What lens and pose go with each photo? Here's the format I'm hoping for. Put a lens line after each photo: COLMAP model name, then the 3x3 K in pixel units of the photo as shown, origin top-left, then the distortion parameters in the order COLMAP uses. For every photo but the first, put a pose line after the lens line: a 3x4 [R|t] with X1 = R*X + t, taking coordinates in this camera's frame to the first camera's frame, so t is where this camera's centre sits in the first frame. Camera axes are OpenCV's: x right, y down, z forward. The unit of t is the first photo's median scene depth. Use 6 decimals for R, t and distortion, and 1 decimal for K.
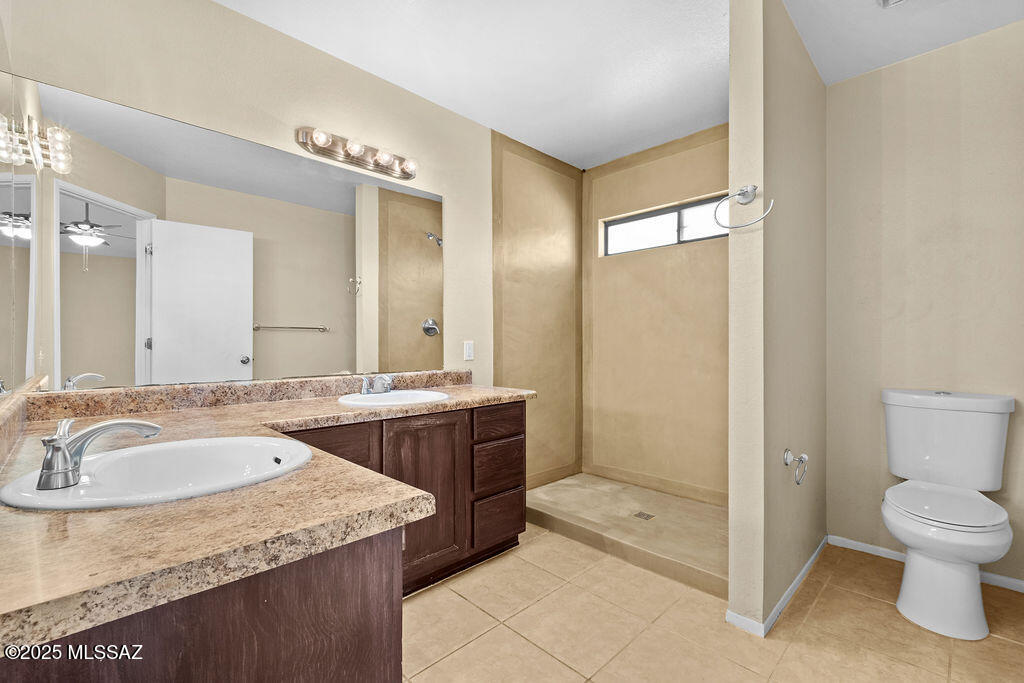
lens RADIAL K [[447.1, 0, 510.6], [0, 447.1, 343.0], [0, 0, 1]] dist [0.003585, -0.004412]
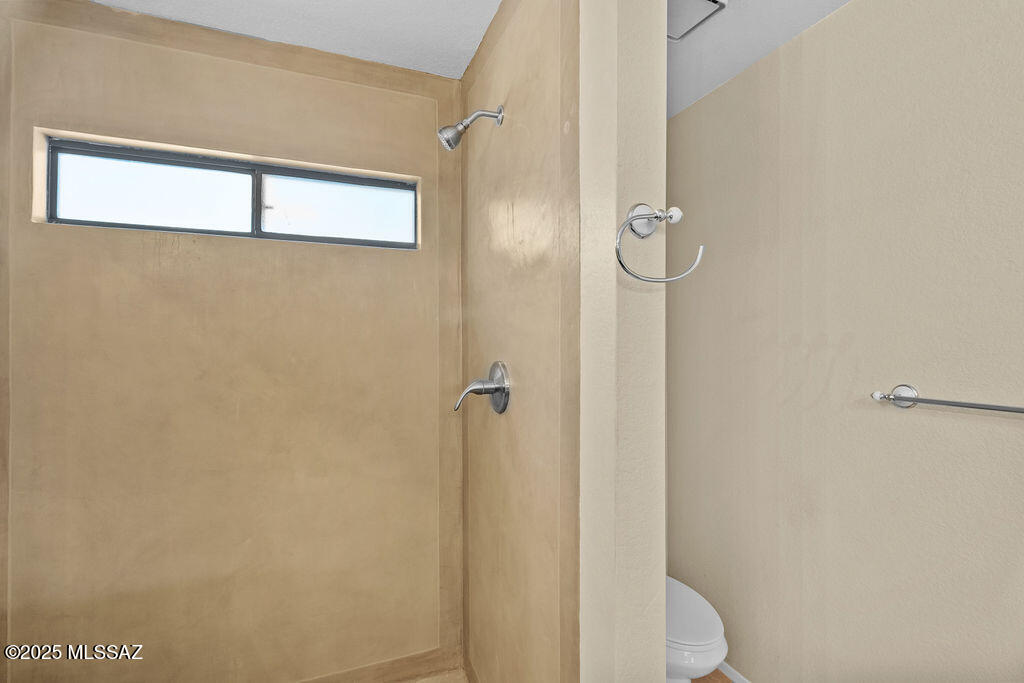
lens RADIAL K [[460.5, 0, 511.3], [0, 460.5, 337.3], [0, 0, 1]] dist [-0.004553, -0.002009]
pose [[0.393740, 0.006498, 0.919199, -0.007945], [-0.005653, 0.999973, -0.004648, -0.088132], [-0.919205, -0.003366, 0.393766, 0.446468]]
